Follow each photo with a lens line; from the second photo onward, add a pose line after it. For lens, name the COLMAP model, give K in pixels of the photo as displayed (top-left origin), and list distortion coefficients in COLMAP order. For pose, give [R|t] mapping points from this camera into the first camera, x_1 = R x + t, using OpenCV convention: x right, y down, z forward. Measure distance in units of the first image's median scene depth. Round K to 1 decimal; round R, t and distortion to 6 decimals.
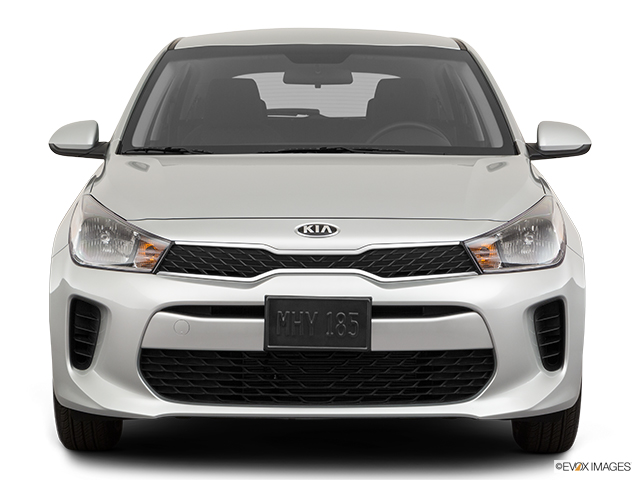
lens RADIAL K [[1838.1, 0, 321.1], [0, 1838.1, 239.4], [0, 0, 1]] dist [-0.026938, 0.000000]
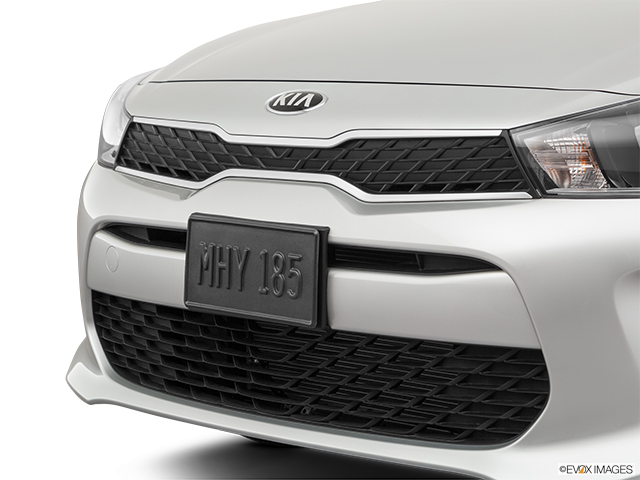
lens RADIAL K [[1918.3, 0, 319.9], [0, 1918.3, 239.3], [0, 0, 1]] dist [-0.179750, 0.000000]
pose [[0.715533, 0.065266, -0.695523, 0.406666], [-0.046463, 0.997868, 0.045837, 0.009344], [0.697032, -0.000481, 0.717040, 0.594800]]
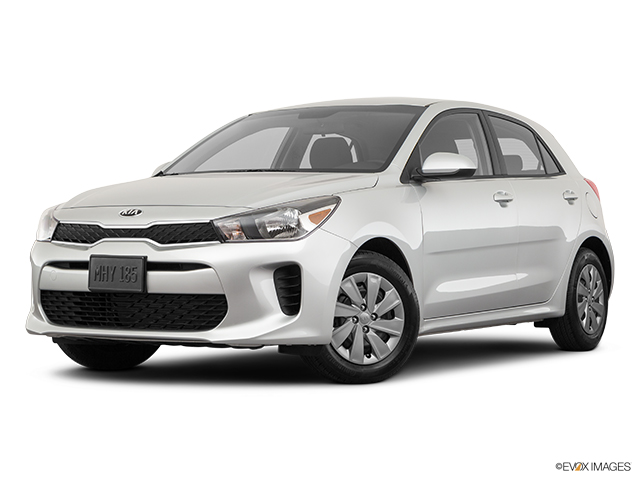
lens RADIAL K [[1400.1, 0, 324.4], [0, 1400.1, 241.8], [0, 0, 1]] dist [0.084157, 0.000000]
pose [[0.857721, 0.000785, -0.514114, 0.725946], [-0.034978, 0.997771, -0.056831, 0.078334], [0.512924, 0.066728, 0.855837, 0.101026]]
